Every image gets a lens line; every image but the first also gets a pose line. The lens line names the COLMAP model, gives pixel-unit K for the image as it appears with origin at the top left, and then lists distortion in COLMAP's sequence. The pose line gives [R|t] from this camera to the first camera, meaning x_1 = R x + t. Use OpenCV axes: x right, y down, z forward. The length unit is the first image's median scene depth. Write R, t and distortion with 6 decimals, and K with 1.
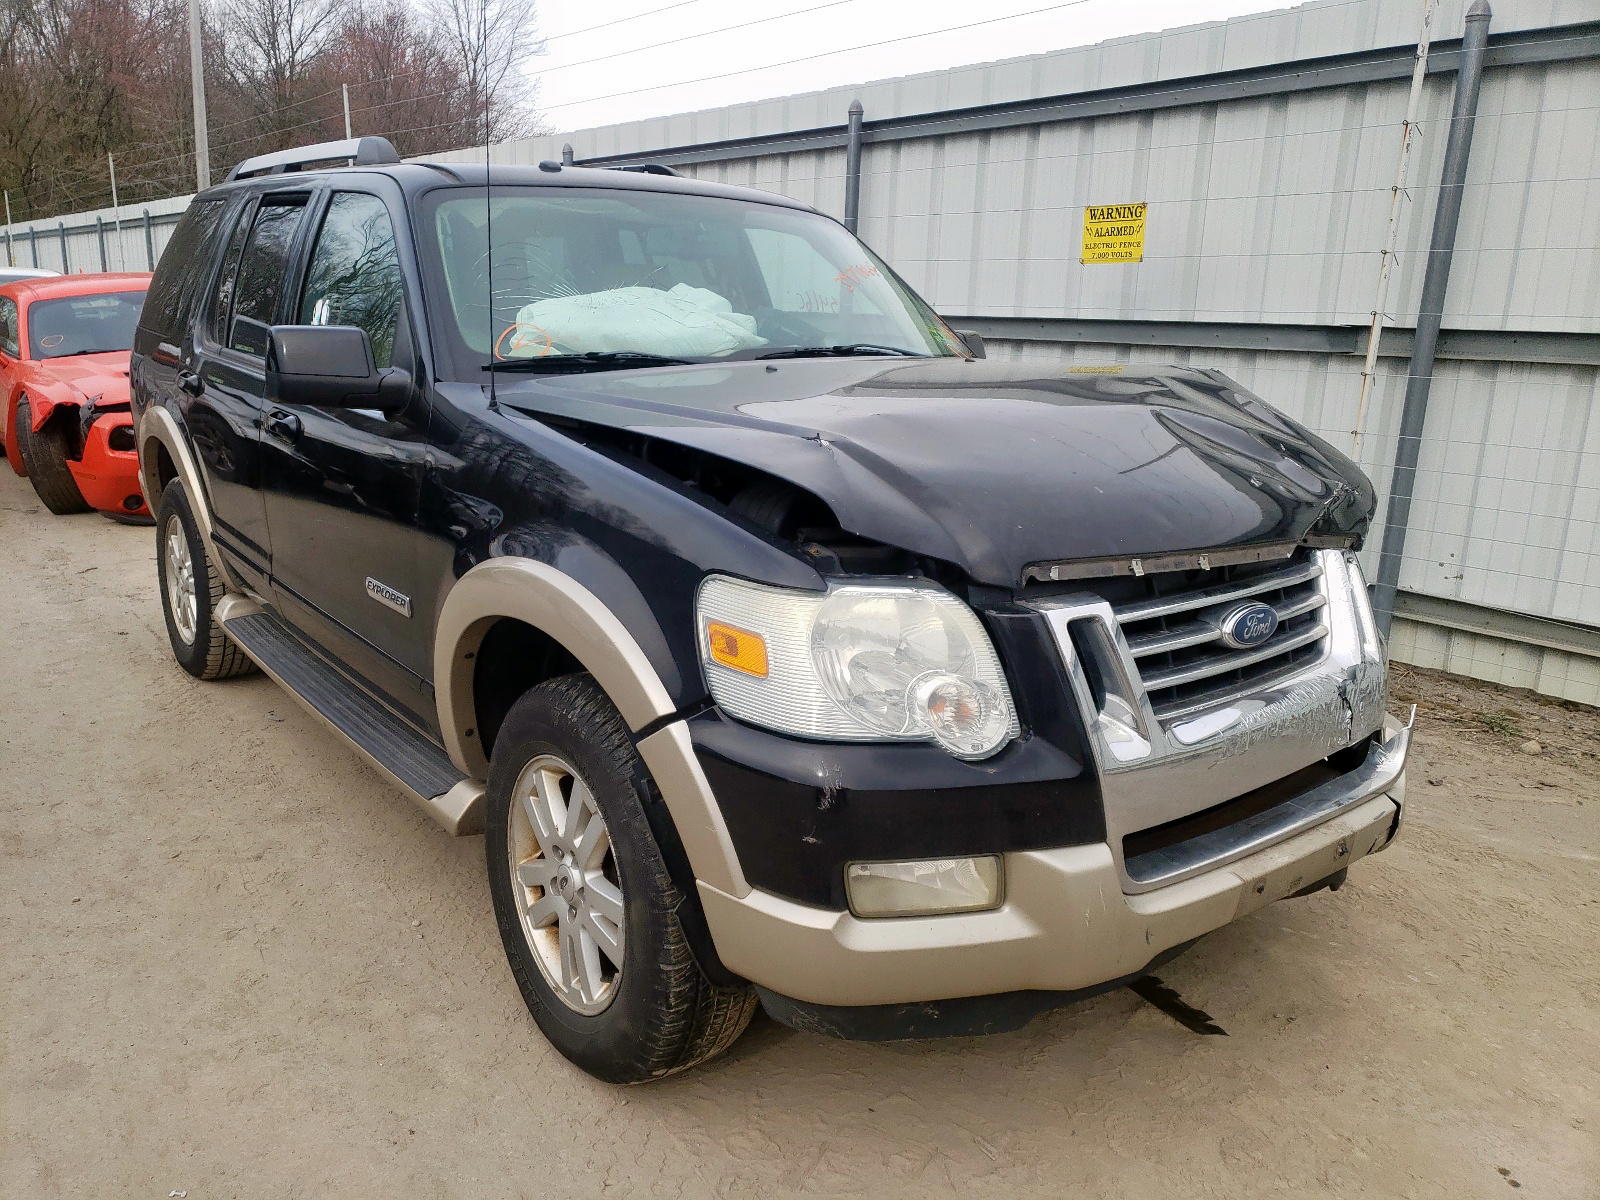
lens RADIAL K [[1300.1, 0, 801.6], [0, 1300.1, 640.2], [0, 0, 1]] dist [-0.005910, -0.002019]
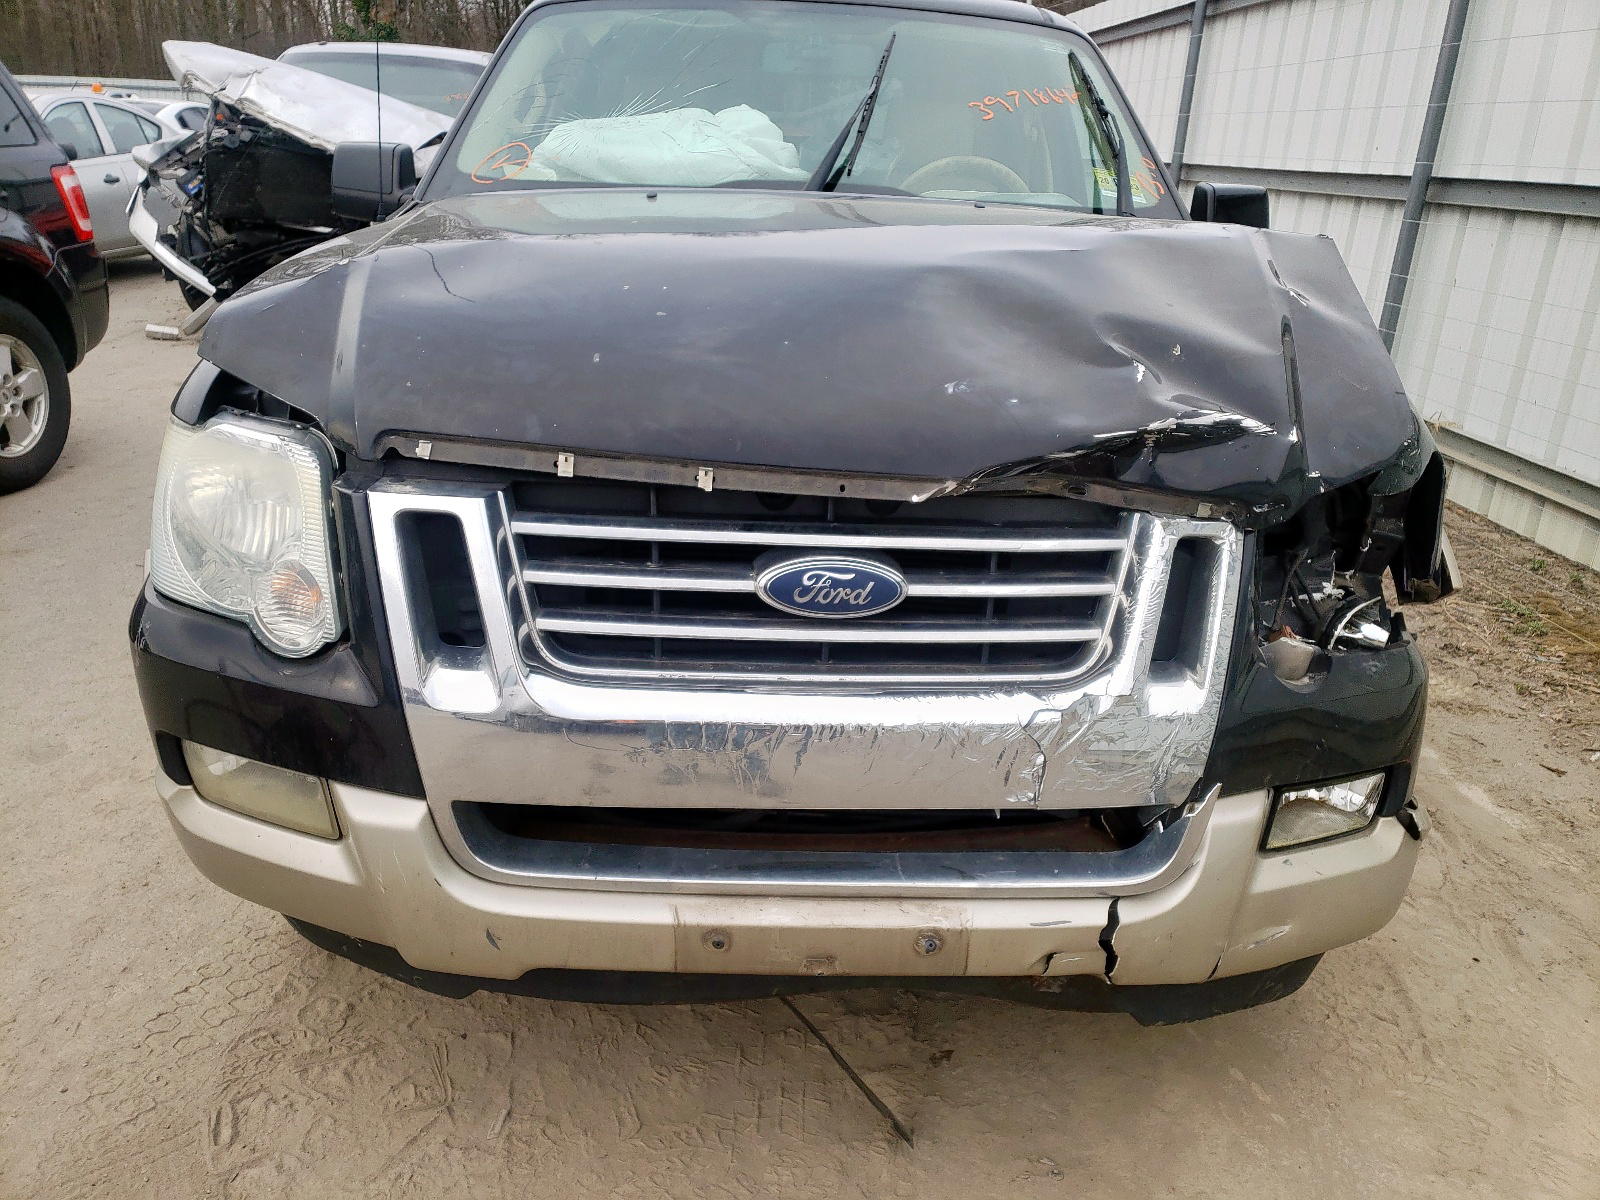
lens RADIAL K [[1300.1, 0, 801.6], [0, 1300.1, 640.2], [0, 0, 1]] dist [-0.005910, -0.002019]
pose [[0.823750, 0.229312, -0.518510, 0.776560], [-0.183915, 0.973177, 0.138207, -0.085907], [0.536294, -0.018487, 0.843829, 0.446054]]
